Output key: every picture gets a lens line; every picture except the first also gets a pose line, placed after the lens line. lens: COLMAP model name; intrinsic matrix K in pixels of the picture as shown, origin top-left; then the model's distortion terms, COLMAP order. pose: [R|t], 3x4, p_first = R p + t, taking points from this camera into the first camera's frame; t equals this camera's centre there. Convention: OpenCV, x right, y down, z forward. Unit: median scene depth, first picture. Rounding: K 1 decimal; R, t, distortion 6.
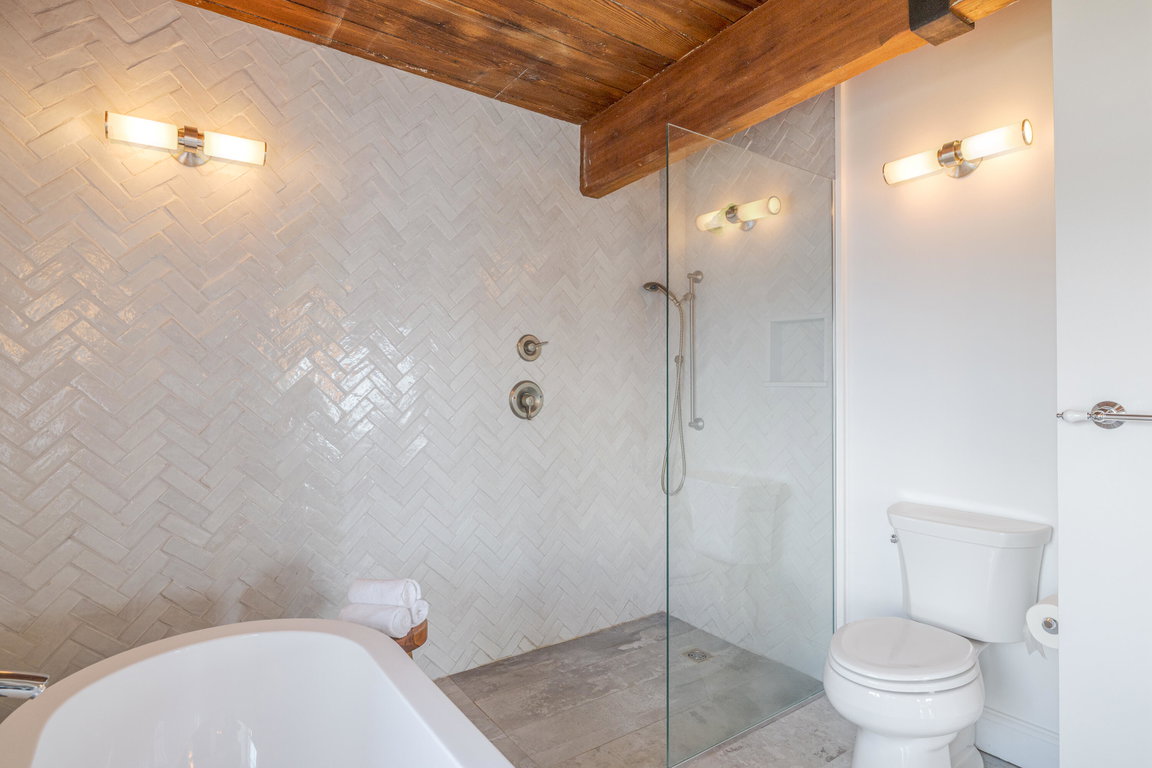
lens RADIAL K [[587.9, 0, 574.2], [0, 587.9, 384.7], [0, 0, 1]] dist [0.000848, -0.001112]
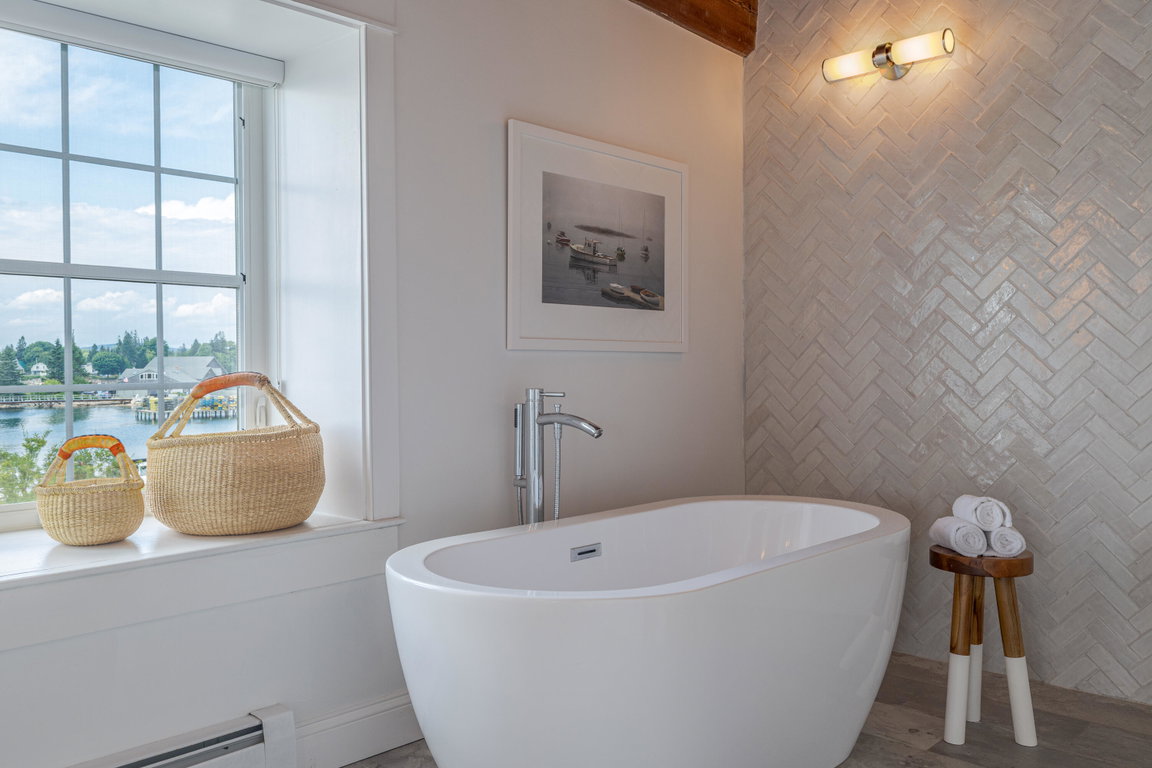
lens RADIAL K [[964.2, 0, 575.1], [0, 964.2, 384.3], [0, 0, 1]] dist [-0.014559, -0.008993]
pose [[0.211965, 0.024593, -0.976968, 0.858265], [0.011893, 0.999544, 0.027741, 0.102450], [0.977205, -0.017499, 0.211576, 0.092671]]
